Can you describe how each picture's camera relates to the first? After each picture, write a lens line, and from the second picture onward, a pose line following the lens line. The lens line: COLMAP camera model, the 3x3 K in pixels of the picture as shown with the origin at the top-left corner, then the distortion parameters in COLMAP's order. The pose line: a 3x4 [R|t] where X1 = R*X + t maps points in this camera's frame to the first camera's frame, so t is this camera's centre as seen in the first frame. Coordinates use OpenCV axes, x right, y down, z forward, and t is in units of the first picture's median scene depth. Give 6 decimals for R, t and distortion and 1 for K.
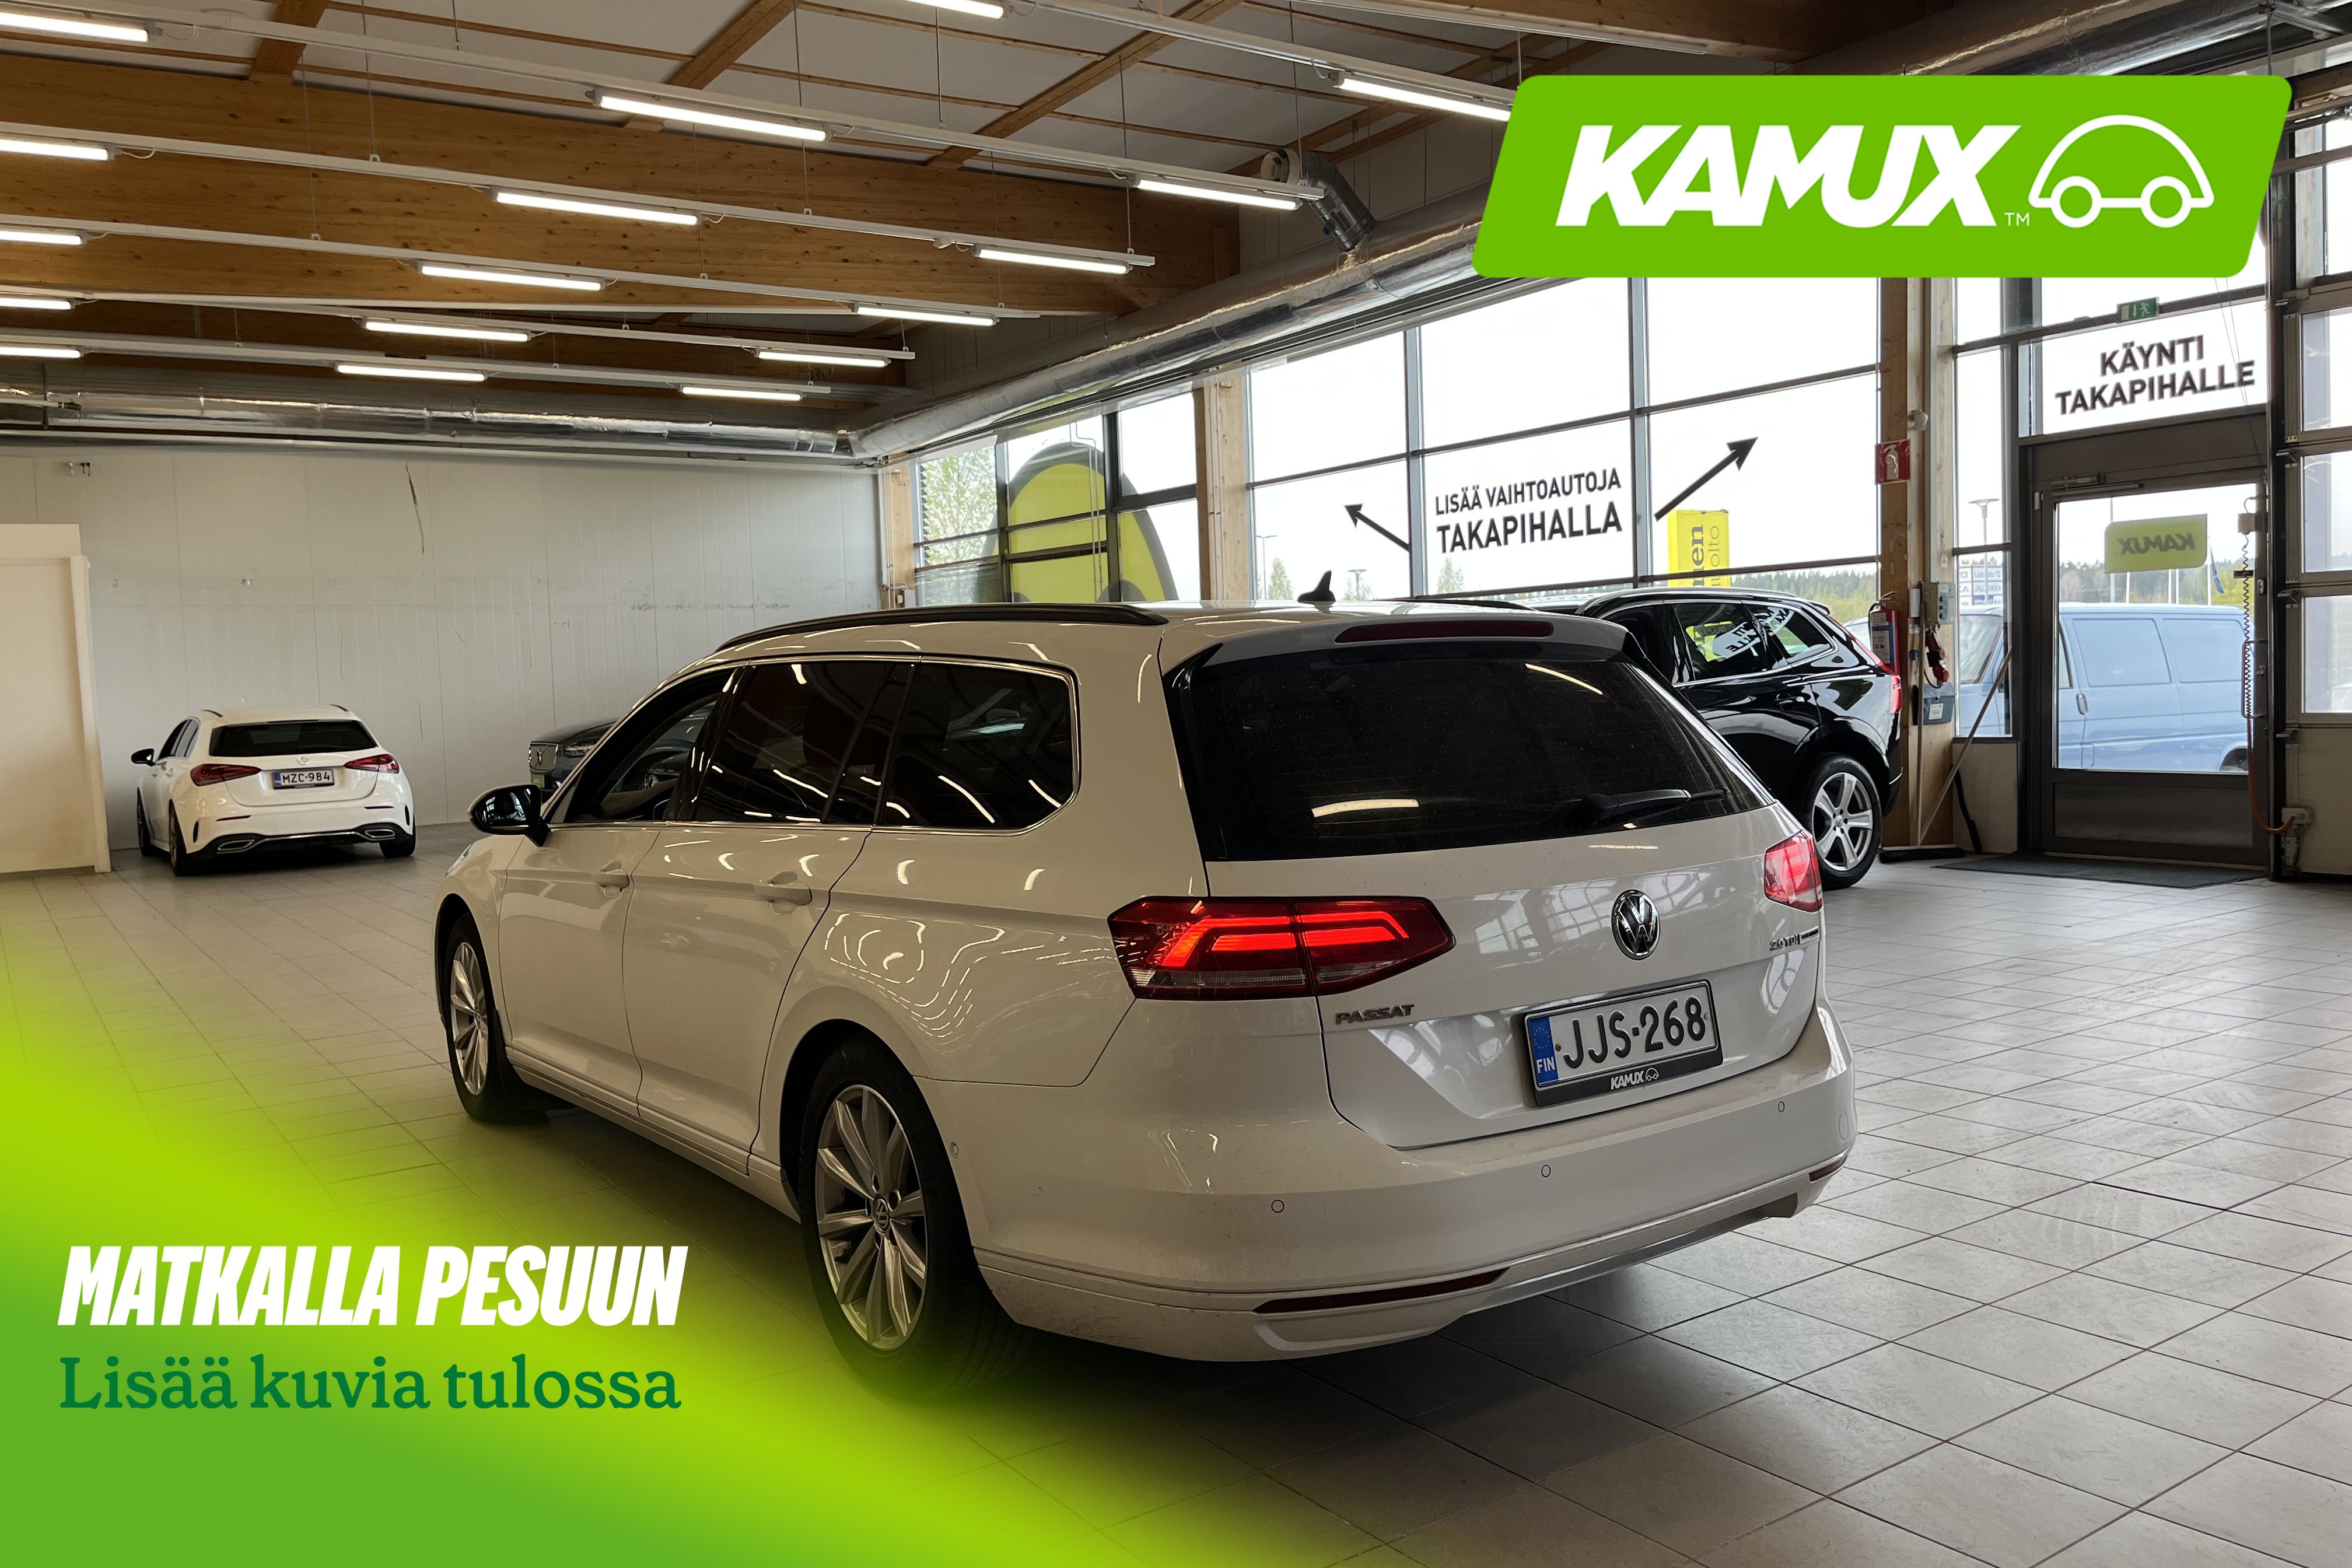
lens RADIAL K [[1754.4, 0, 1192.6], [0, 1754.4, 790.5], [0, 0, 1]] dist [0.053886, -0.095673]
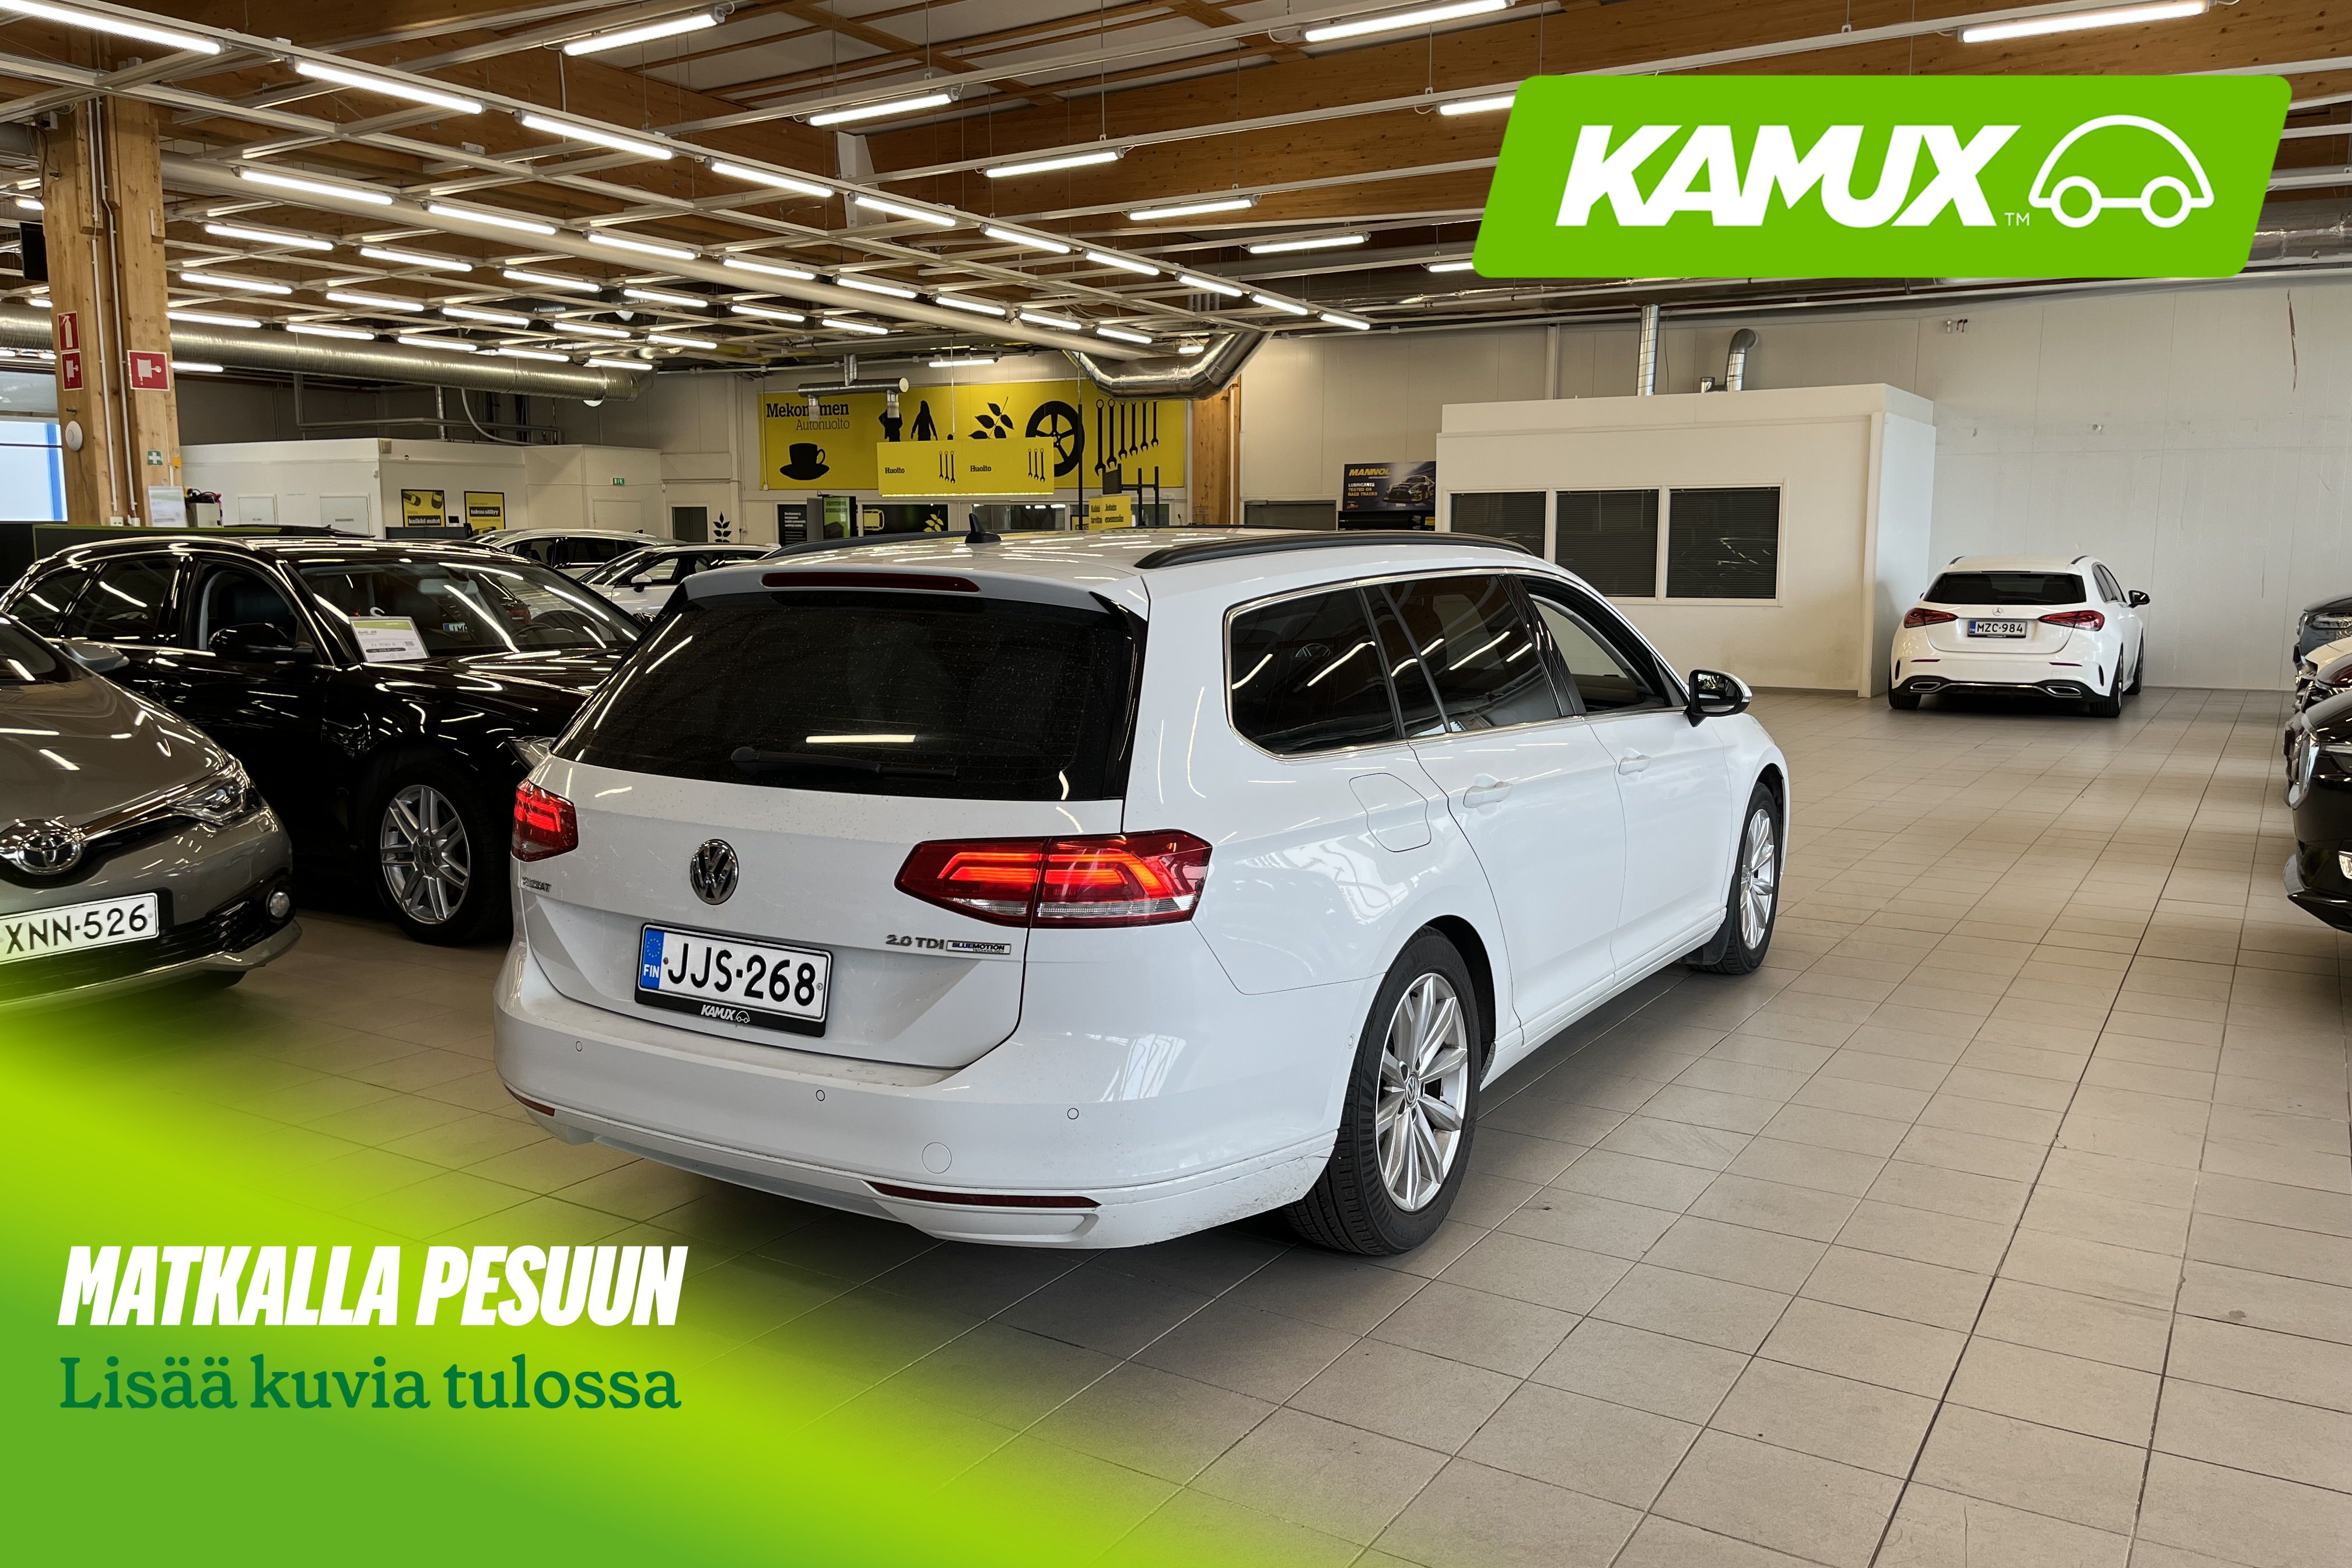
lens RADIAL K [[1749.1, 0, 1181.4], [0, 1749.1, 779.1], [0, 0, 1]] dist [0.067466, -0.095778]
pose [[0.412632, 0.156477, -0.897357, 1.248705], [-0.075751, 0.987617, 0.137383, -0.137735], [0.907742, 0.011287, 0.419376, 0.776560]]
